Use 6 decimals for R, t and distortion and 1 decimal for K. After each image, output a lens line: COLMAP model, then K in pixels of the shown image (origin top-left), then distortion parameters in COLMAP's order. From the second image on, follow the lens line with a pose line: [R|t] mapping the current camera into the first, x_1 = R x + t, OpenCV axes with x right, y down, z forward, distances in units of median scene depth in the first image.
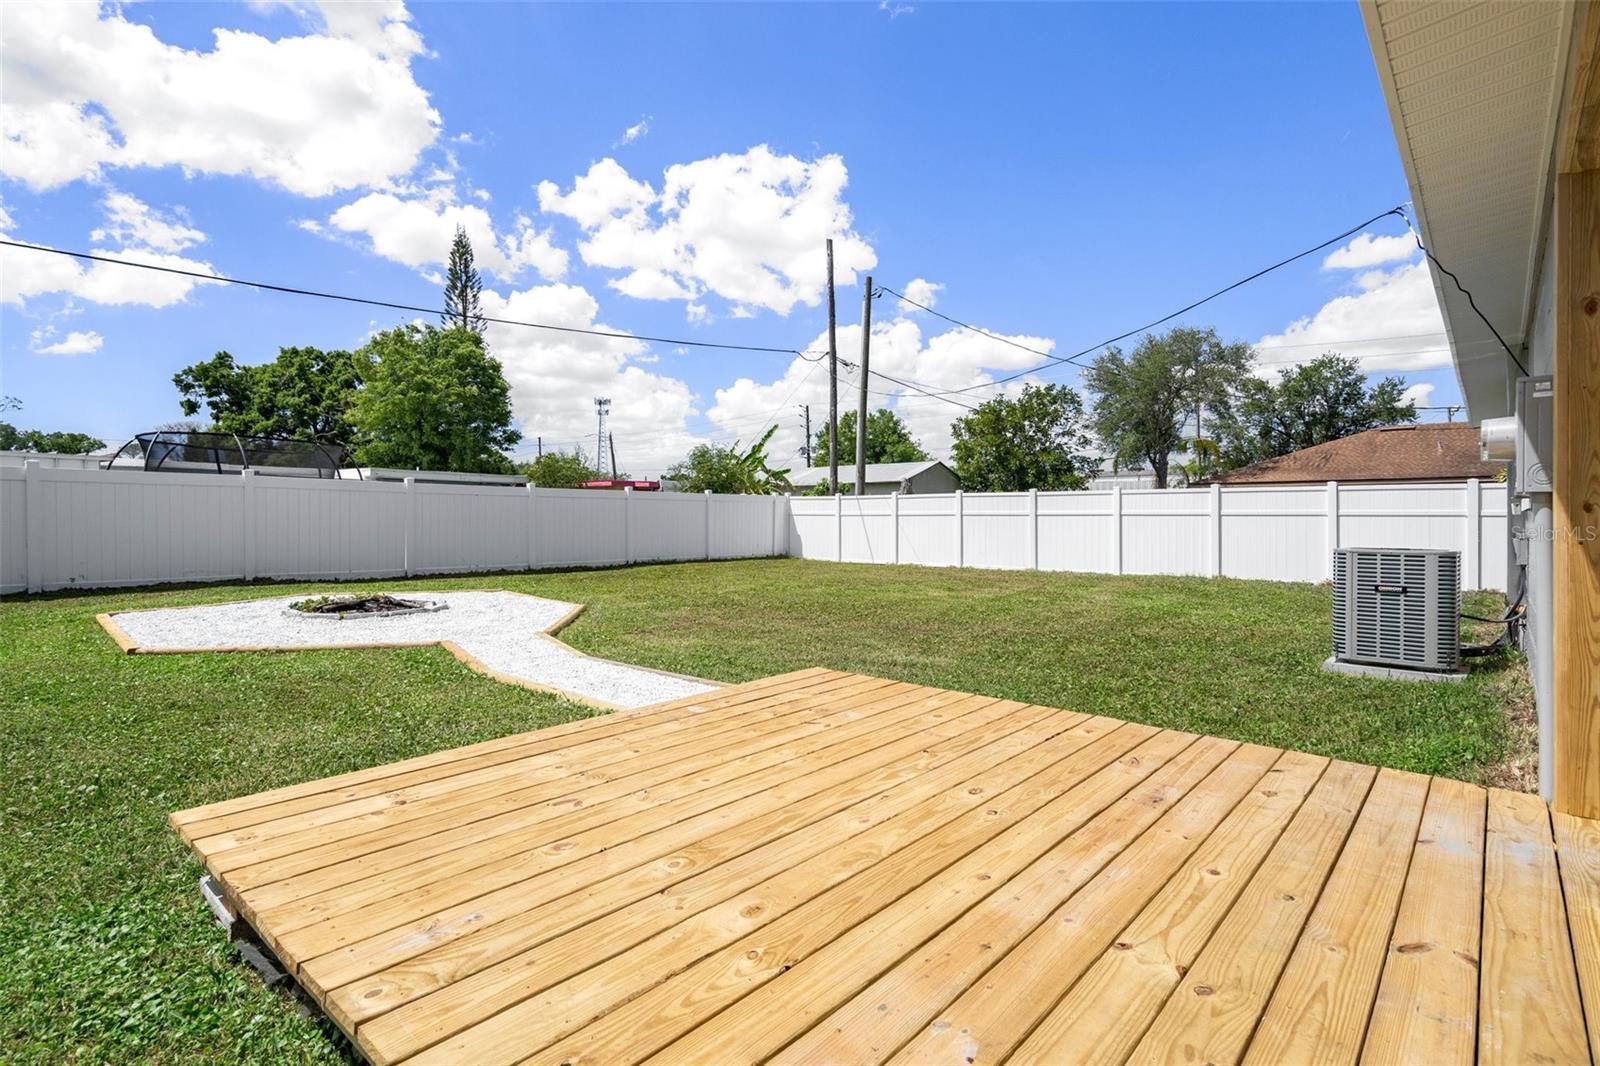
lens RADIAL K [[785.8, 0, 800.0], [0, 785.8, 533.0], [0, 0, 1]] dist [-0.000586, 0.001456]
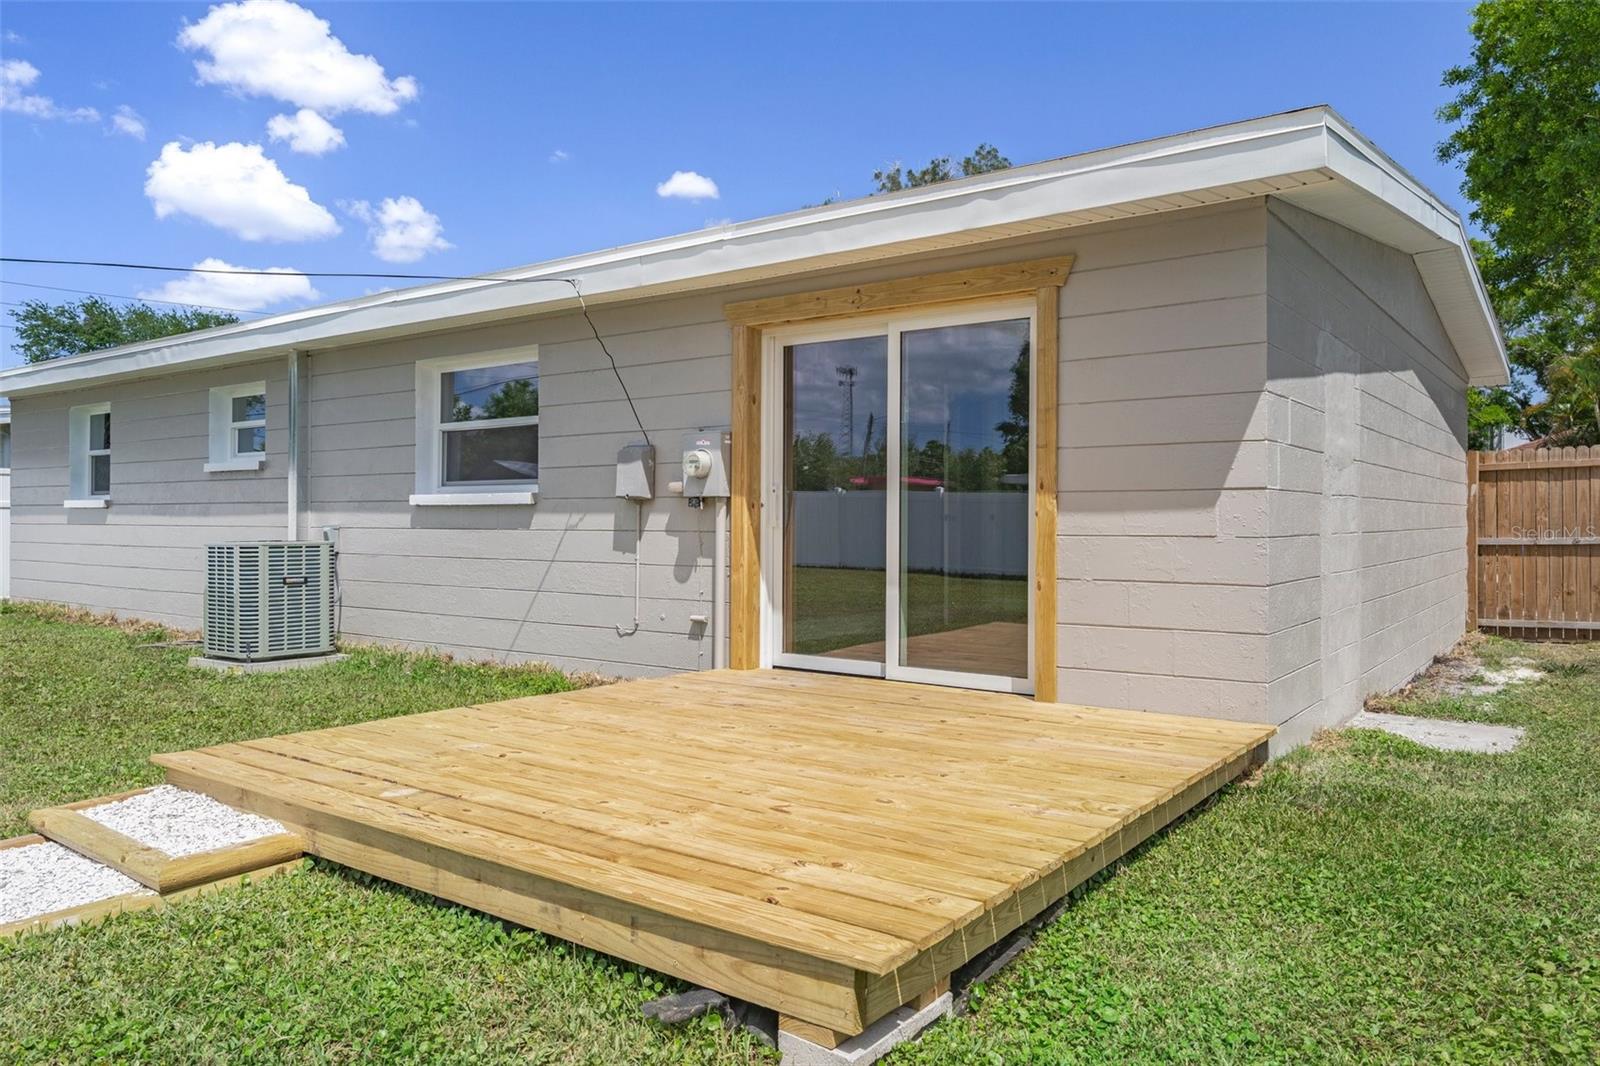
lens RADIAL K [[1112.5, 0, 794.8], [0, 1112.5, 535.0], [0, 0, 1]] dist [0.001320, -0.000622]
pose [[-0.090076, -0.018213, 0.995768, -0.154124], [0.013567, 0.999718, 0.019513, -0.001285], [-0.995842, 0.015267, -0.089803, 0.104032]]
